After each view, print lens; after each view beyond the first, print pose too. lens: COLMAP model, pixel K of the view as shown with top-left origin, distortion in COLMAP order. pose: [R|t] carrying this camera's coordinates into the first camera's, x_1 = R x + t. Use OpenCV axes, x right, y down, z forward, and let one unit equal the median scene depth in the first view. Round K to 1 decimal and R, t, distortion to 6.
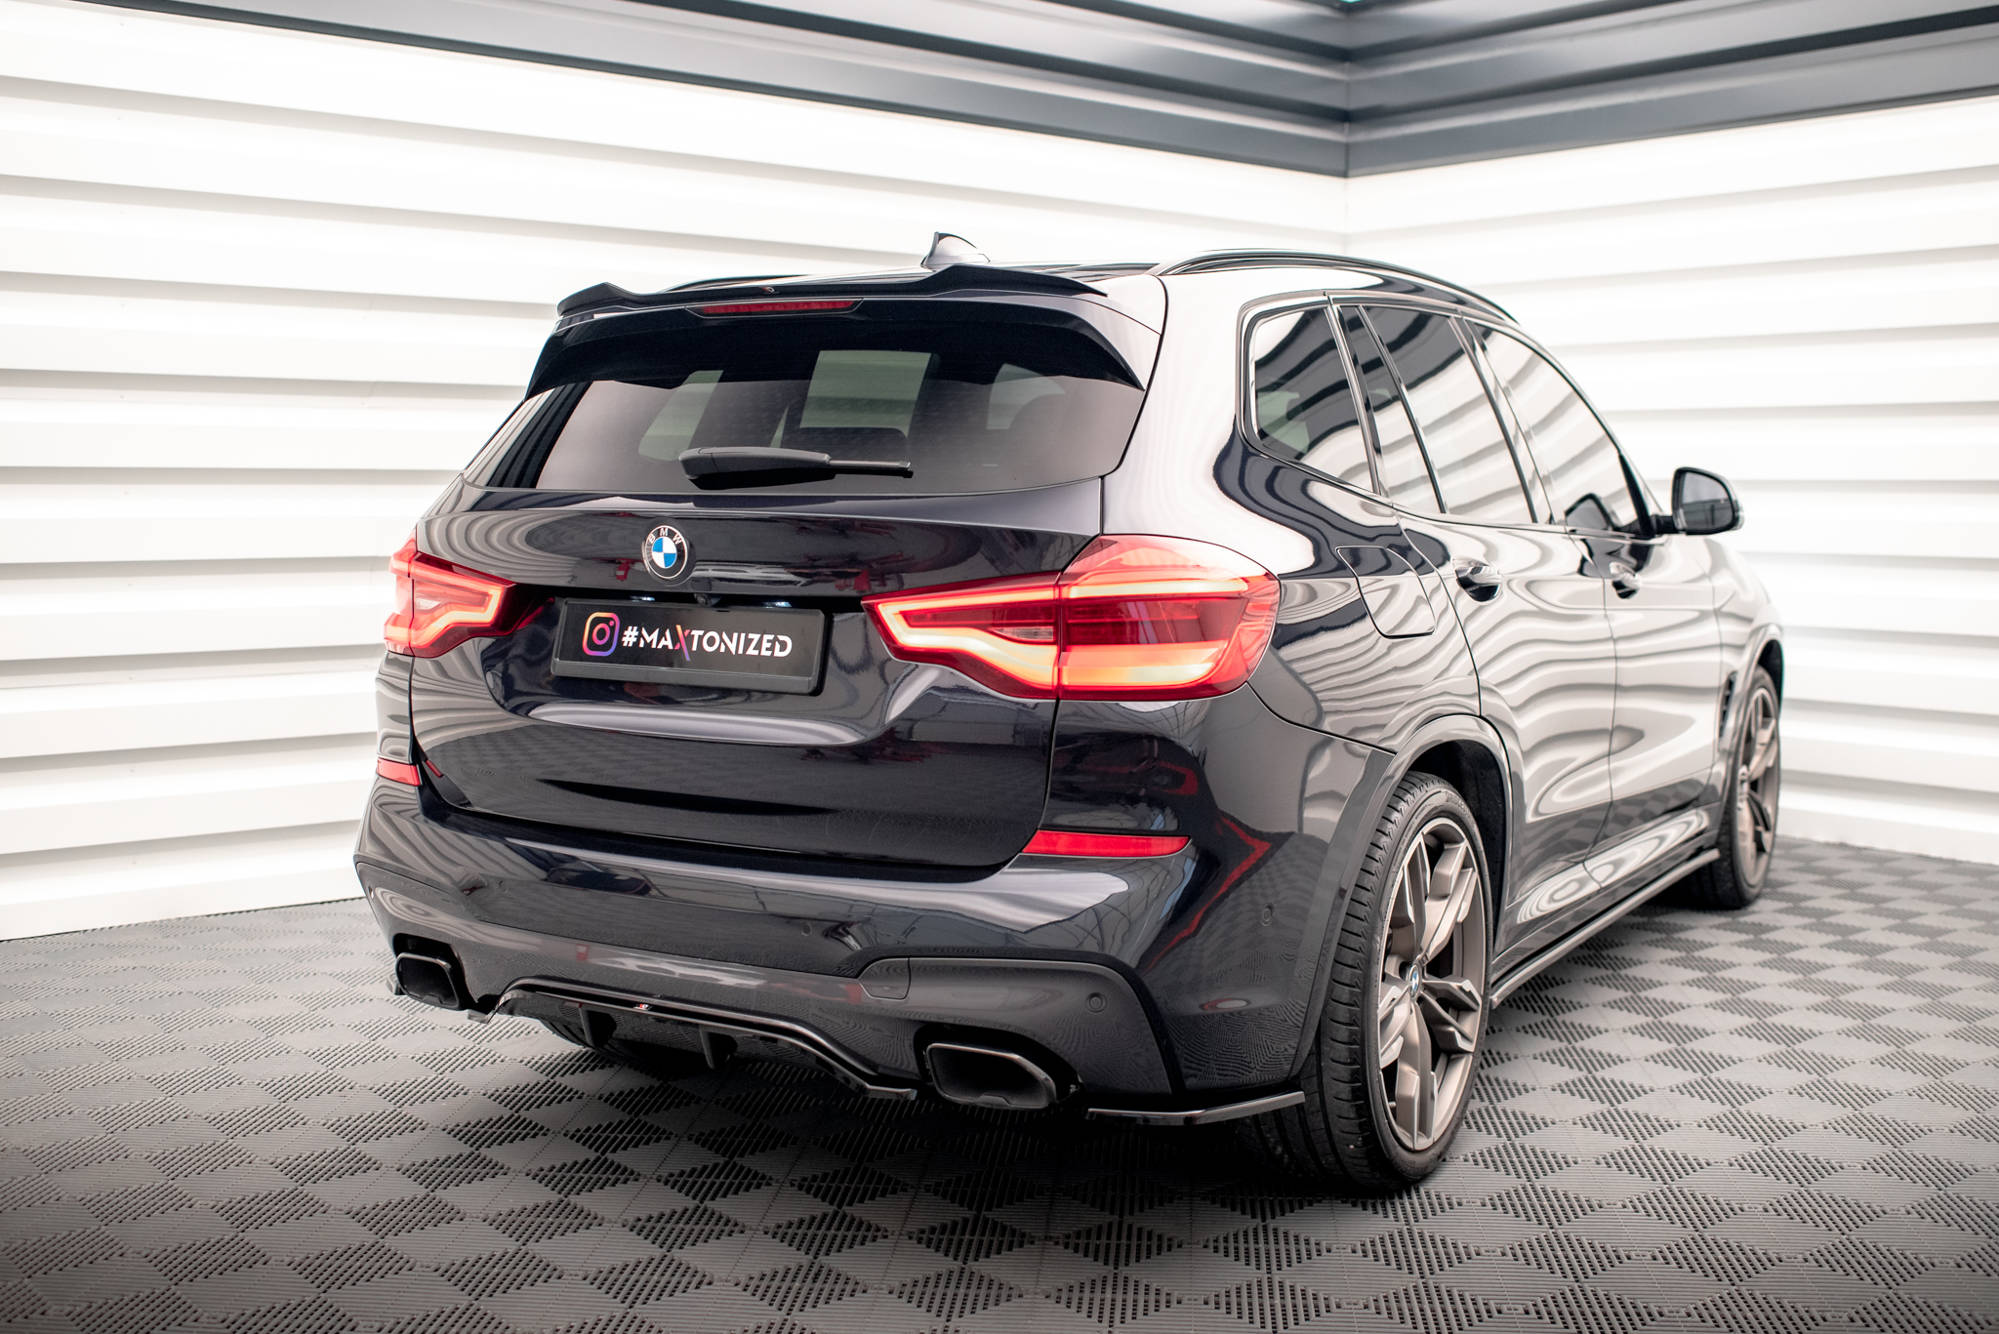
lens RADIAL K [[2127.4, 0, 998.0], [0, 2127.4, 602.2], [0, 0, 1]] dist [-0.053036, 0.000000]
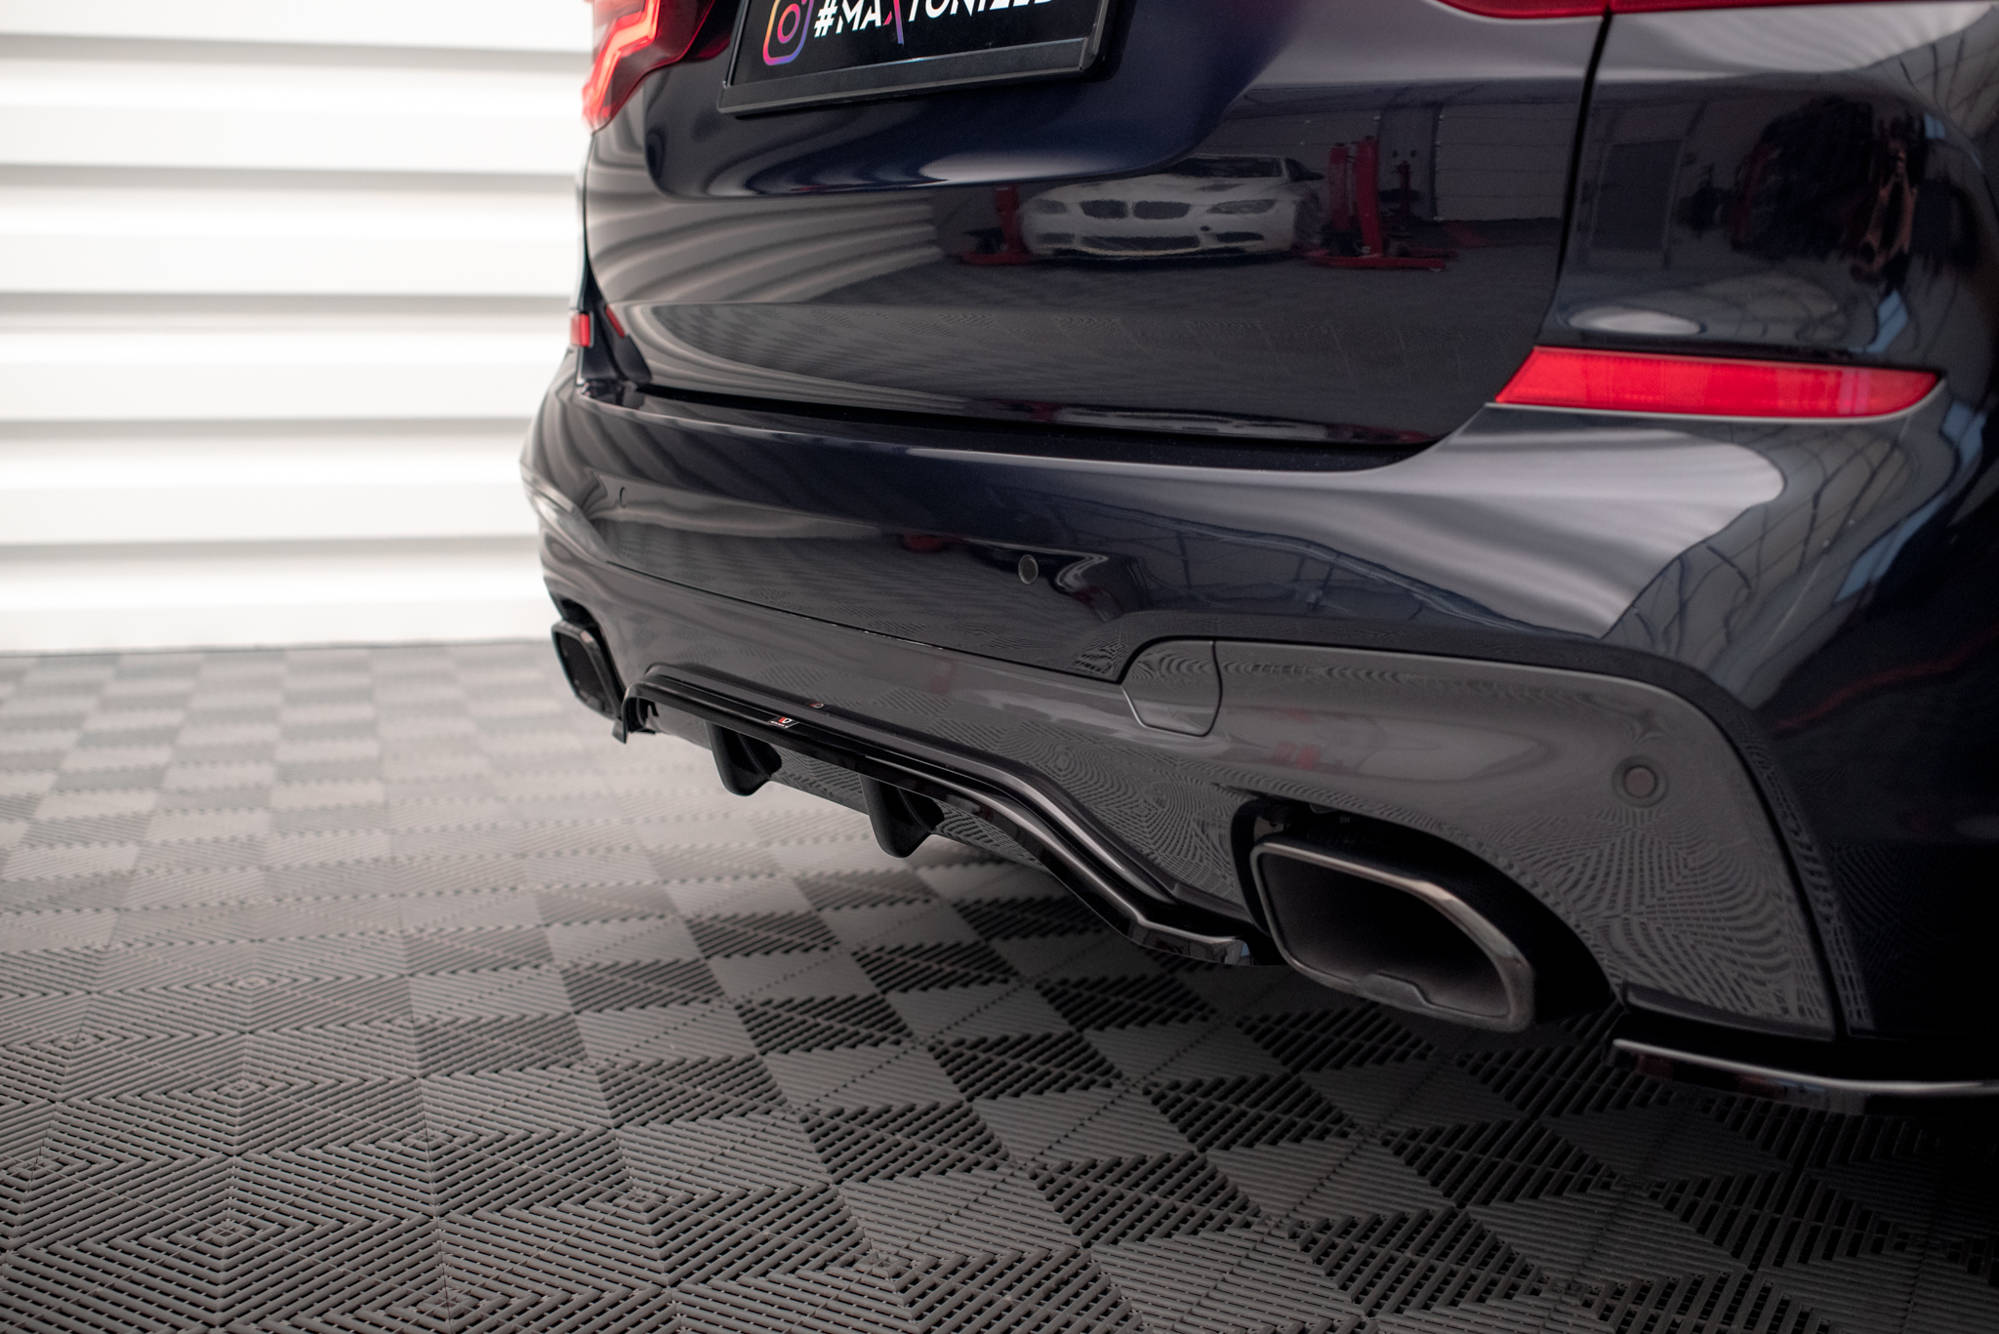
lens RADIAL K [[2127.4, 0, 978.0], [0, 2127.4, 666.9], [0, 0, 1]] dist [-0.053036, 0.000000]
pose [[0.914940, 0.079676, -0.395648, 0.072216], [-0.039138, 0.993215, 0.109509, 0.107260], [0.401688, -0.084710, 0.911850, 0.492318]]
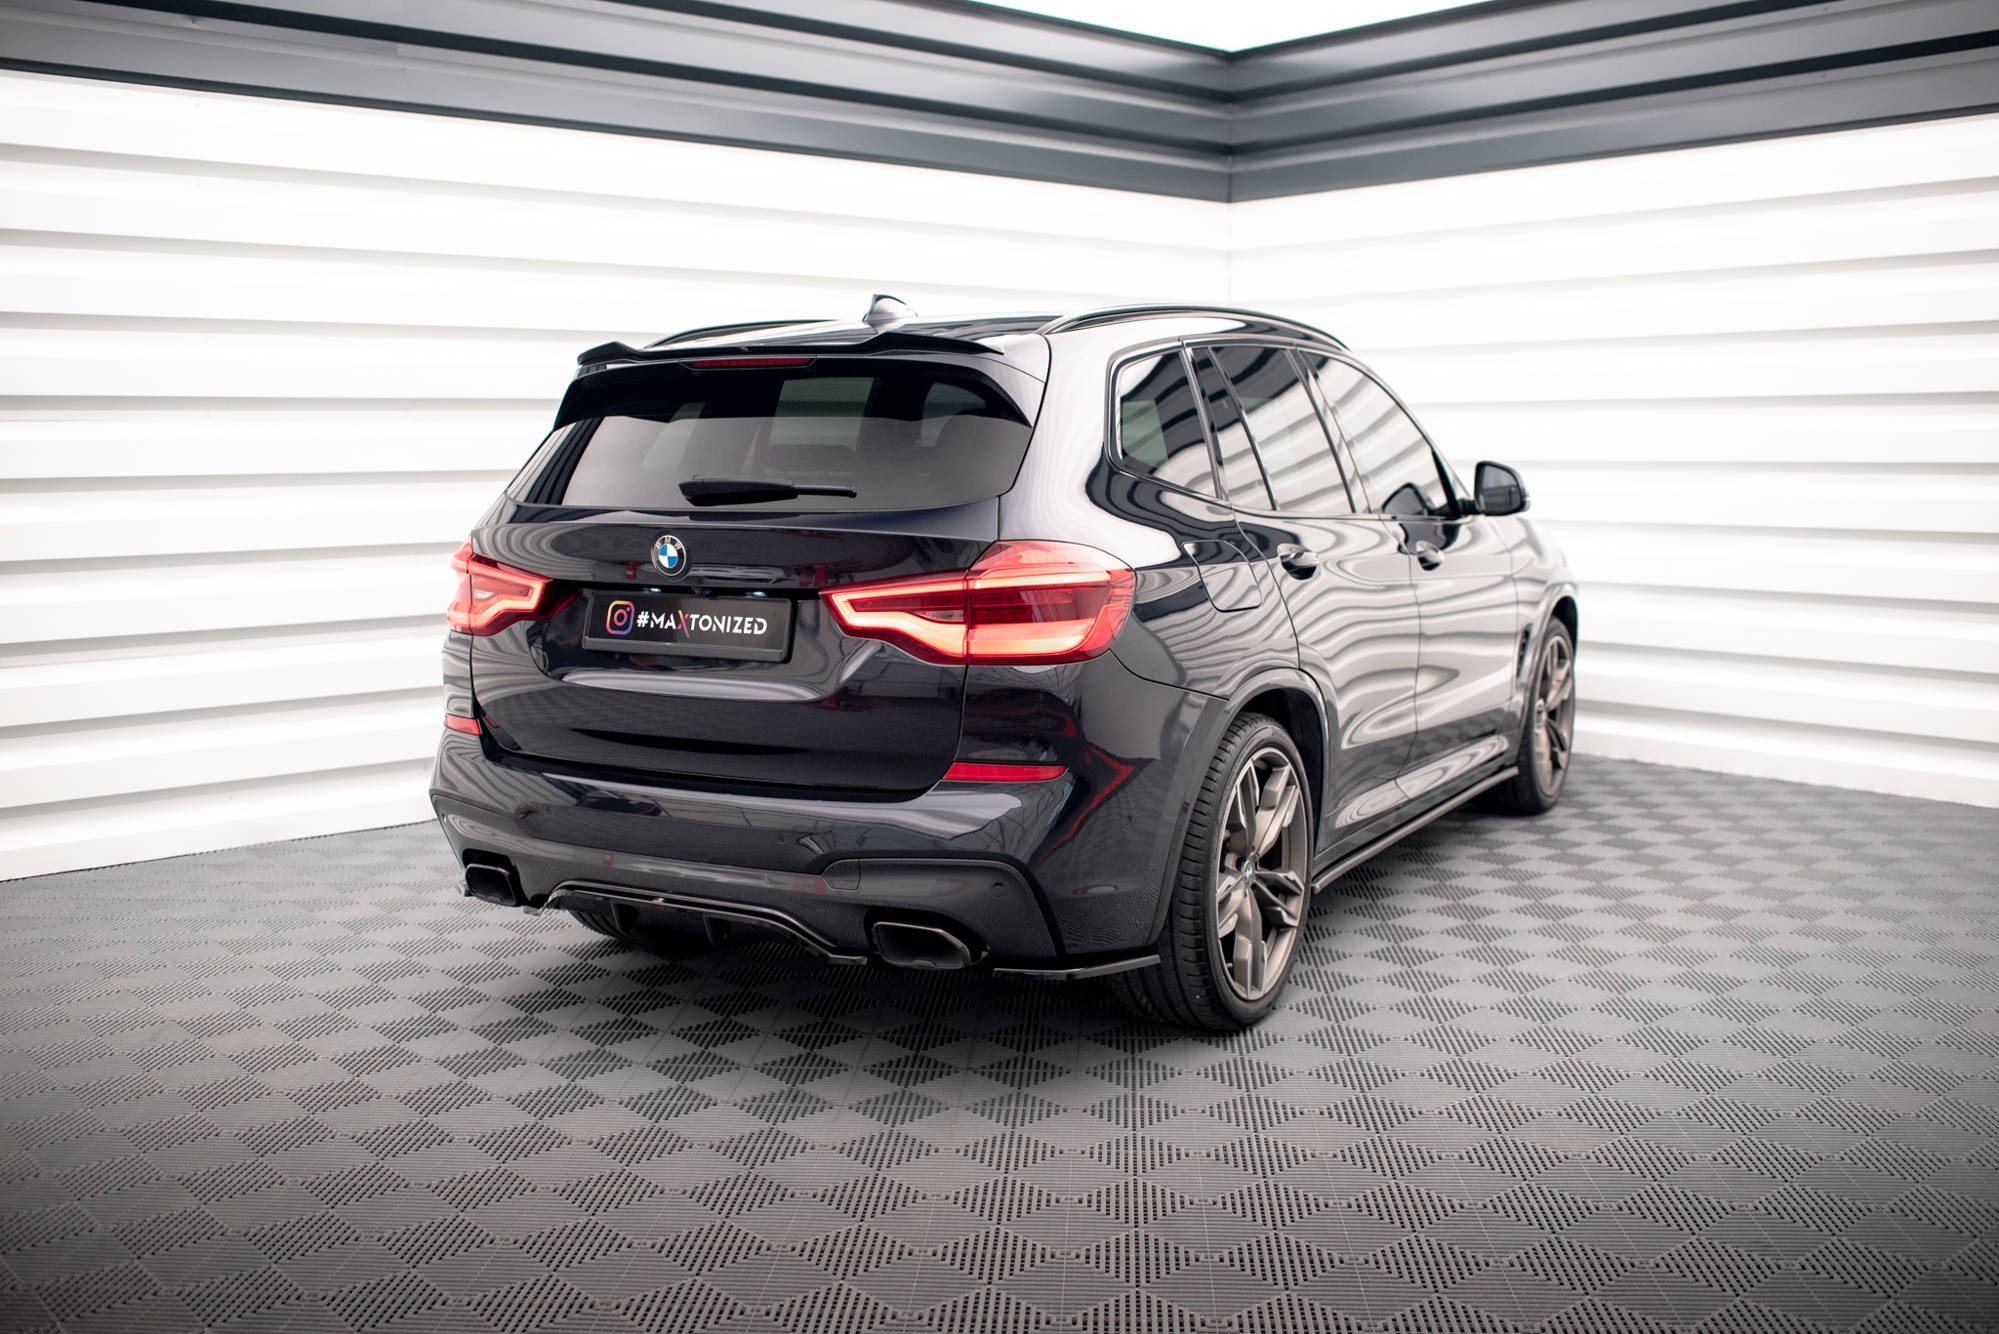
lens RADIAL K [[1909.7, 0, 995.6], [0, 1909.7, 662.4], [0, 0, 1]] dist [-0.043004, 0.000000]
pose [[0.999634, -0.014141, 0.023056, 0.015251], [0.012765, 0.998189, 0.058785, -0.021952], [-0.023845, -0.058469, 0.998004, -0.165253]]
